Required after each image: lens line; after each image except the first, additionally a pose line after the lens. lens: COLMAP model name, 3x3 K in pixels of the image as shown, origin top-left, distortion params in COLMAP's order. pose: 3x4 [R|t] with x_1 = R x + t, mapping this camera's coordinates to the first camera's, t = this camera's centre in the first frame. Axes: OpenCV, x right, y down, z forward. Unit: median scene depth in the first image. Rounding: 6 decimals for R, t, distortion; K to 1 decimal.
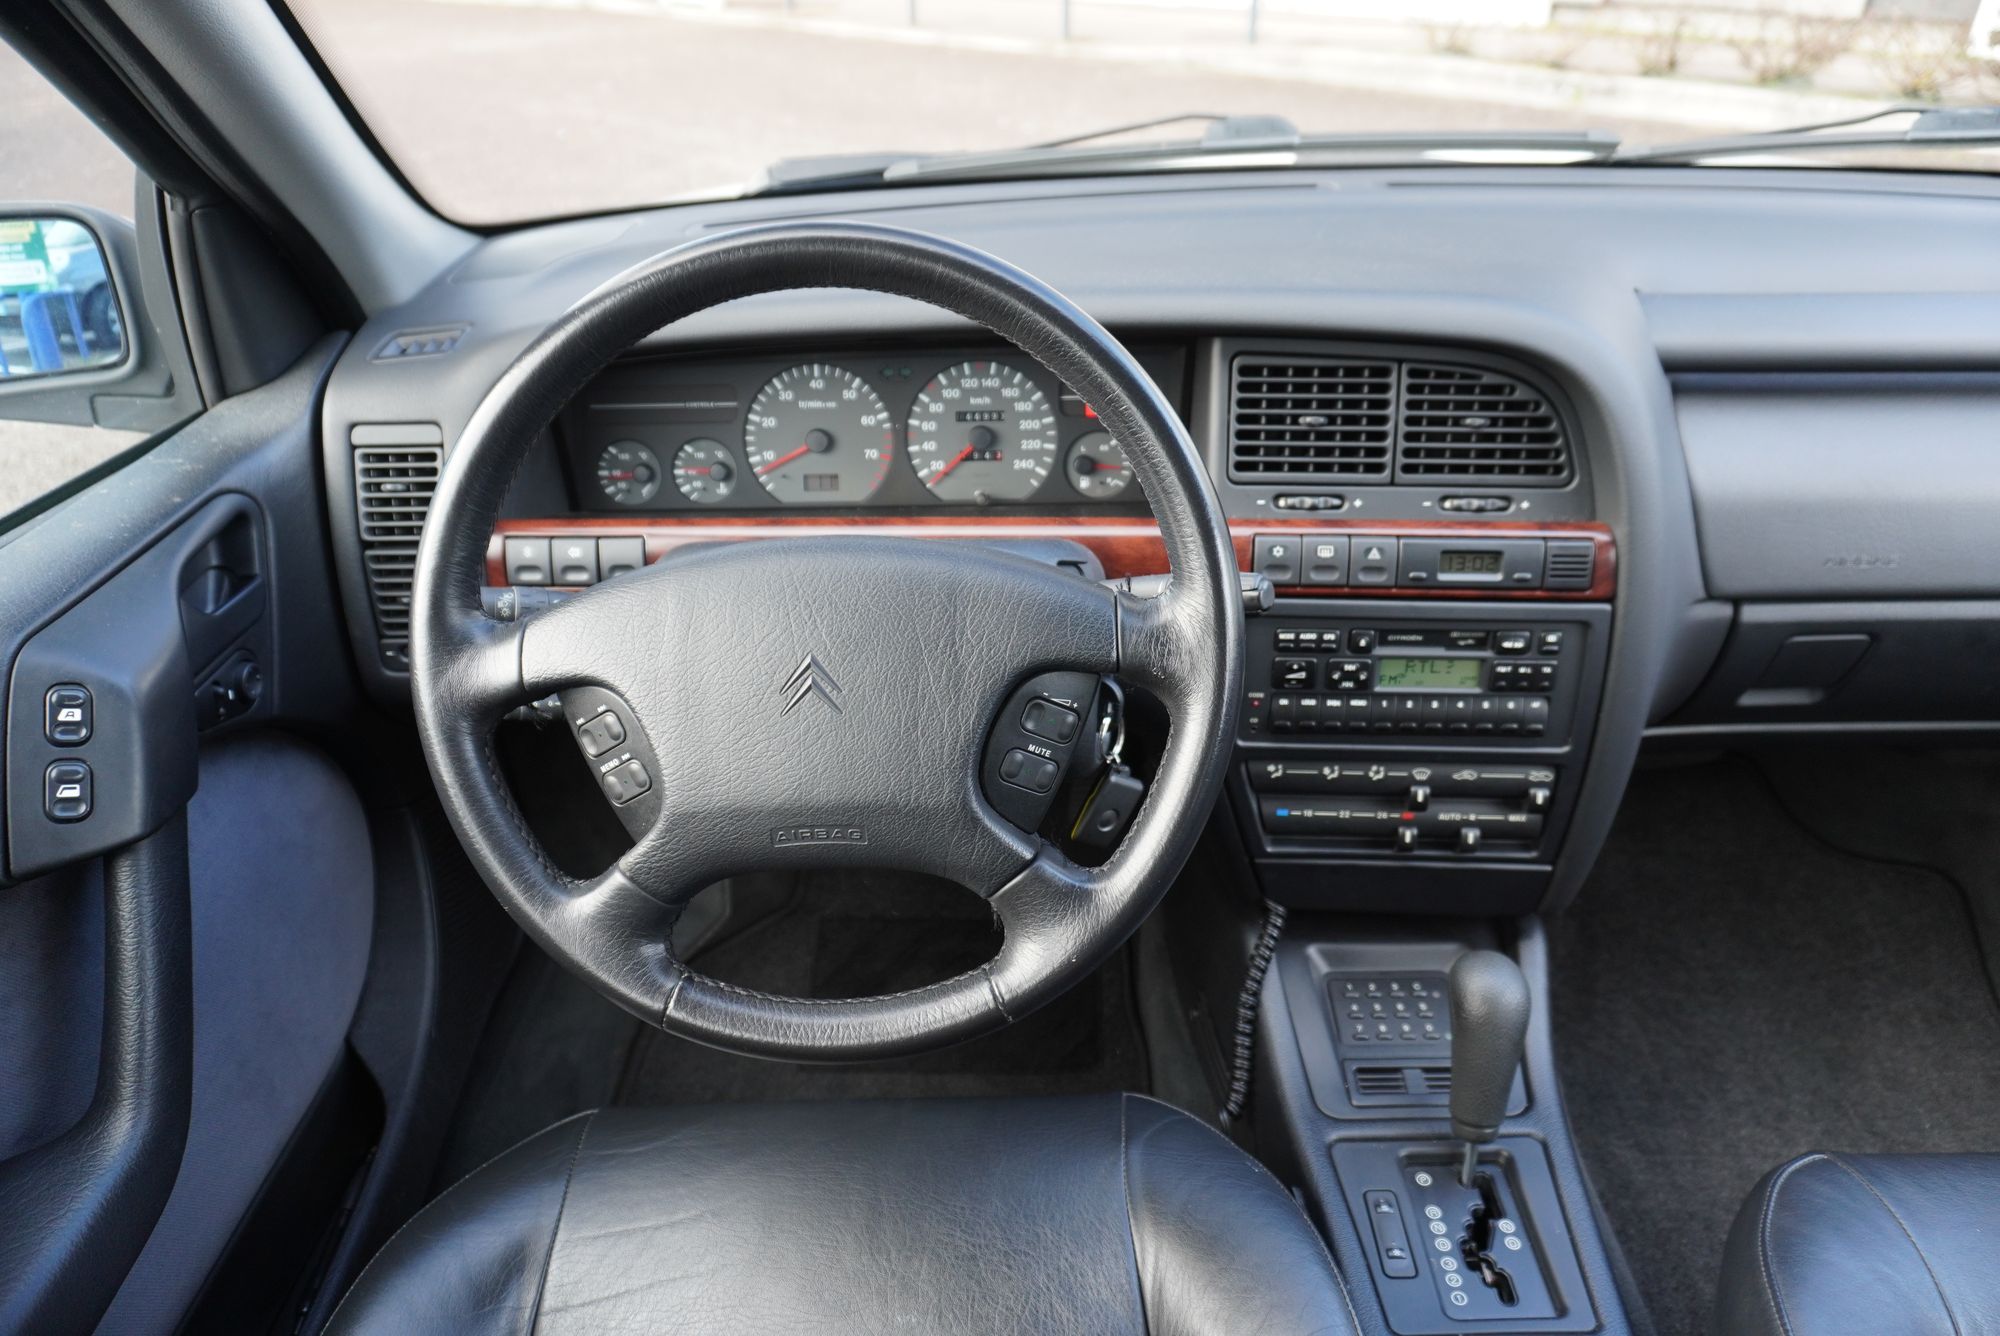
lens RADIAL K [[1330.2, 0, 992.2], [0, 1330.2, 670.7], [0, 0, 1]] dist [-0.050417, 0.026238]
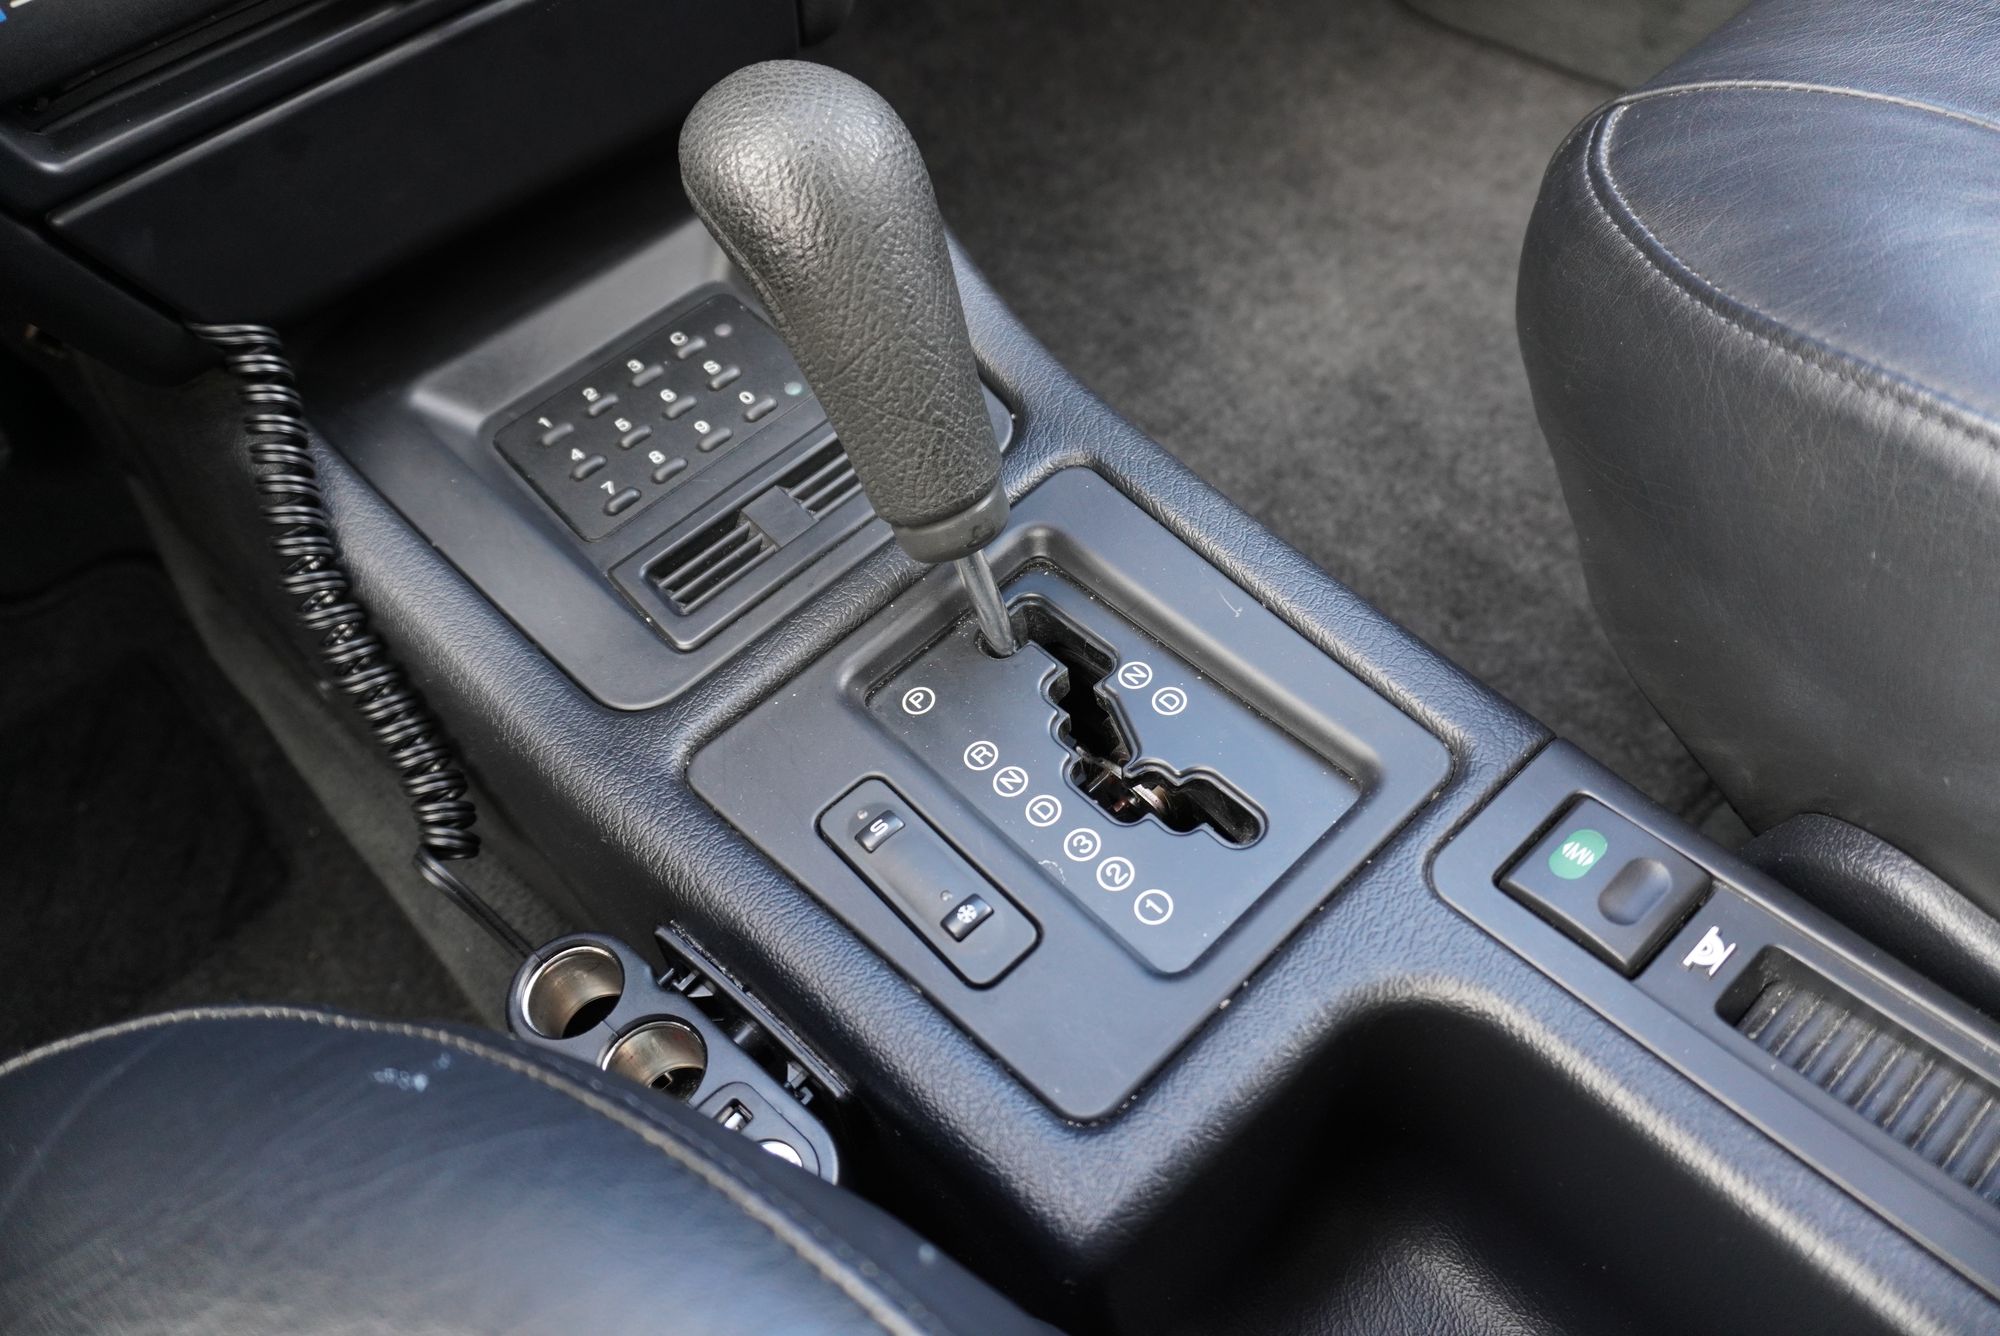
lens RADIAL K [[1330.2, 0, 1006.7], [0, 1330.2, 670.0], [0, 0, 1]] dist [-0.050417, 0.026238]
pose [[0.730094, -0.588013, 0.348142, 0.191254], [0.455538, 0.798554, 0.393442, 0.209340], [-0.509359, -0.128658, 0.850882, 0.579342]]
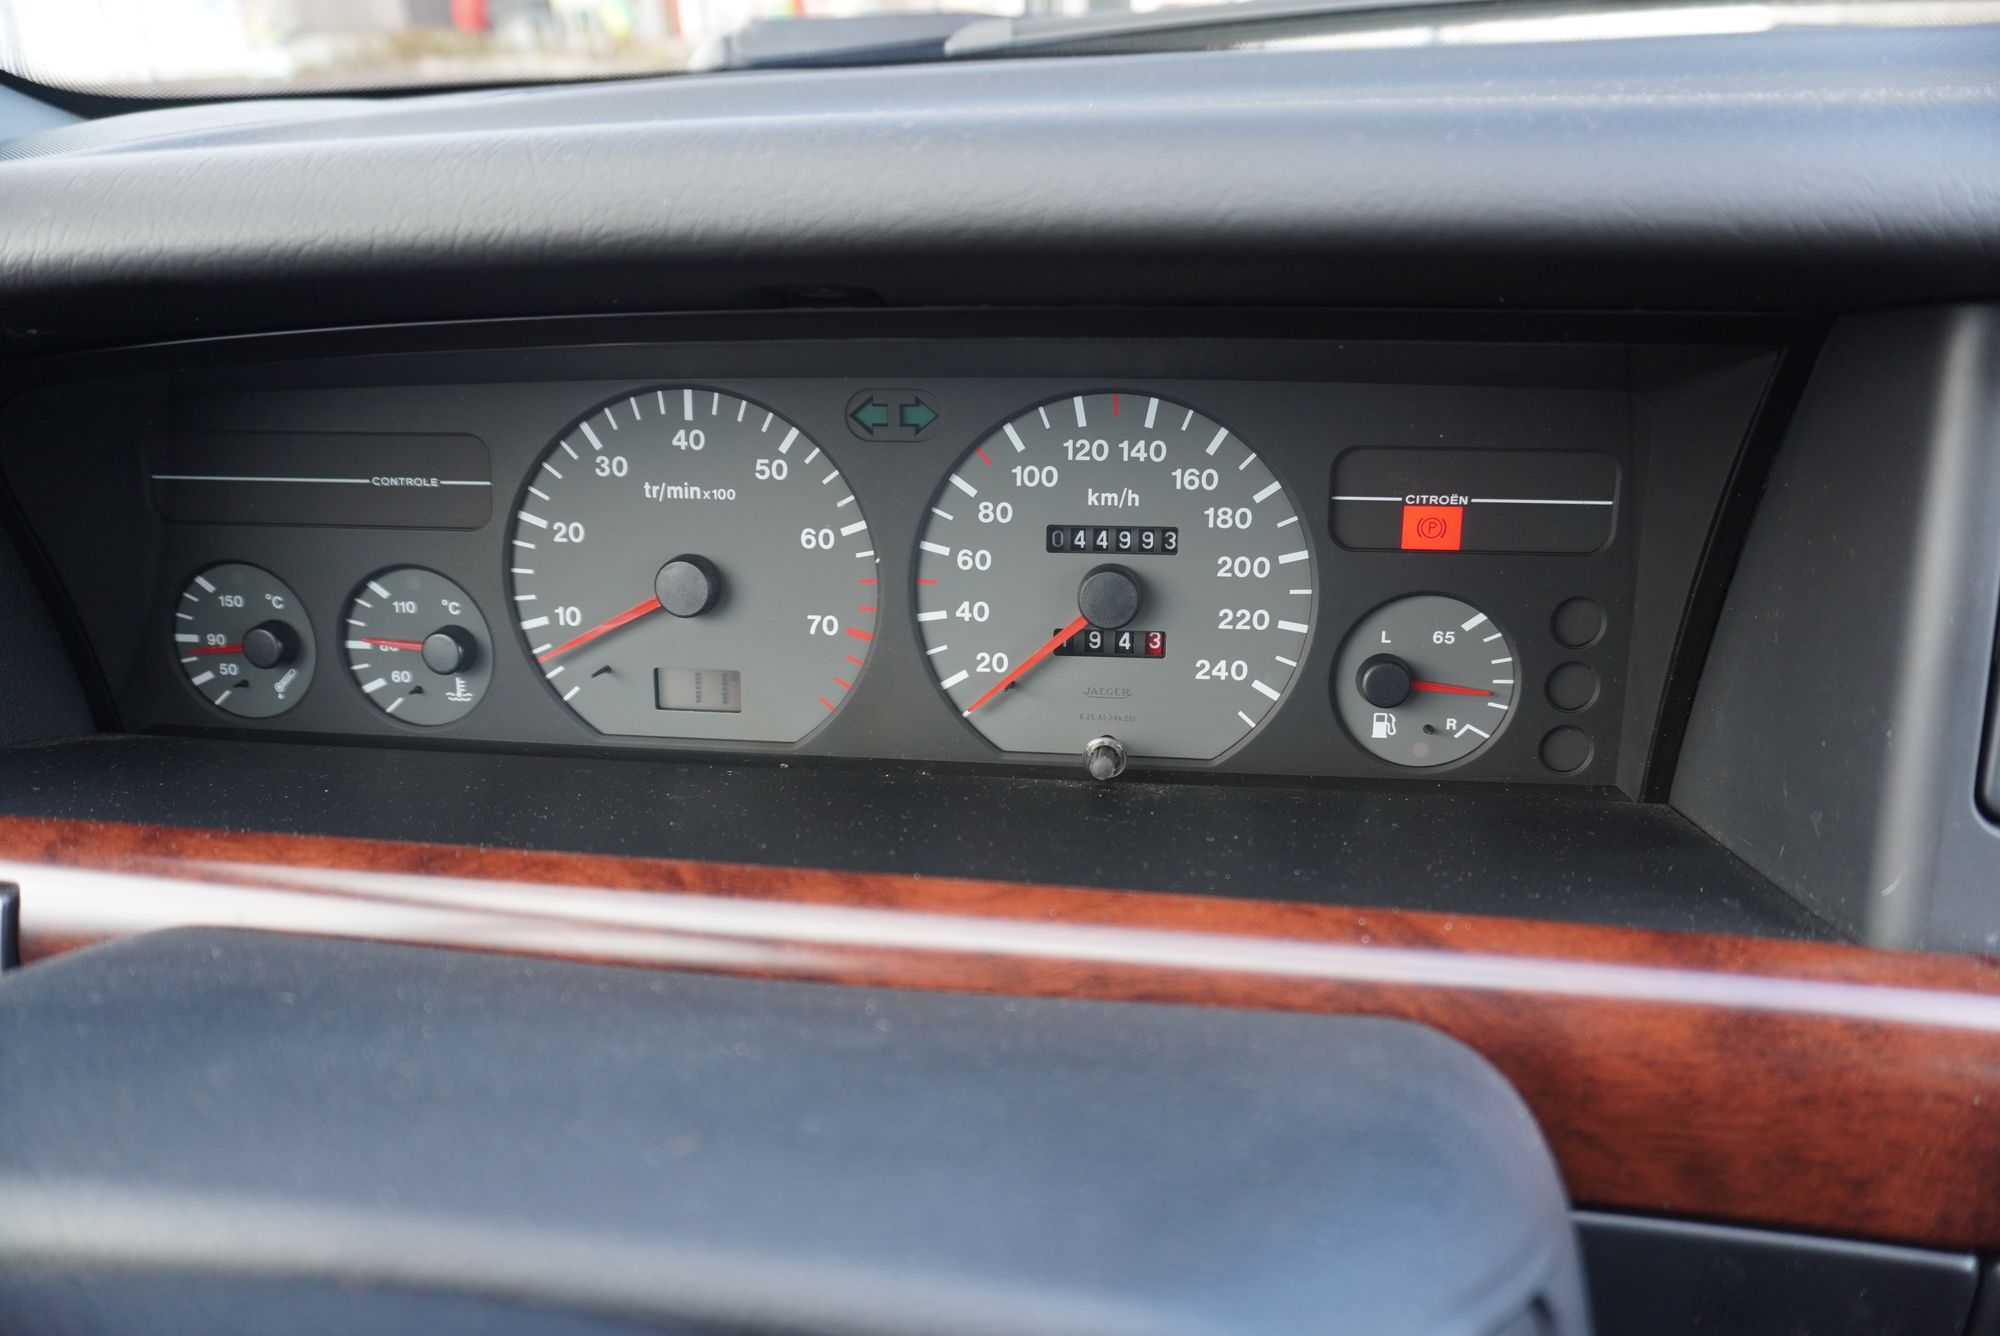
lens RADIAL K [[1330.2, 0, 1016.6], [0, 1330.2, 665.0], [0, 0, 1]] dist [-0.050417, 0.026238]
pose [[0.996281, 0.046005, -0.072855, -0.006531], [-0.050961, 0.996404, -0.067693, -0.129680], [0.069479, 0.071154, 0.995043, 0.627590]]
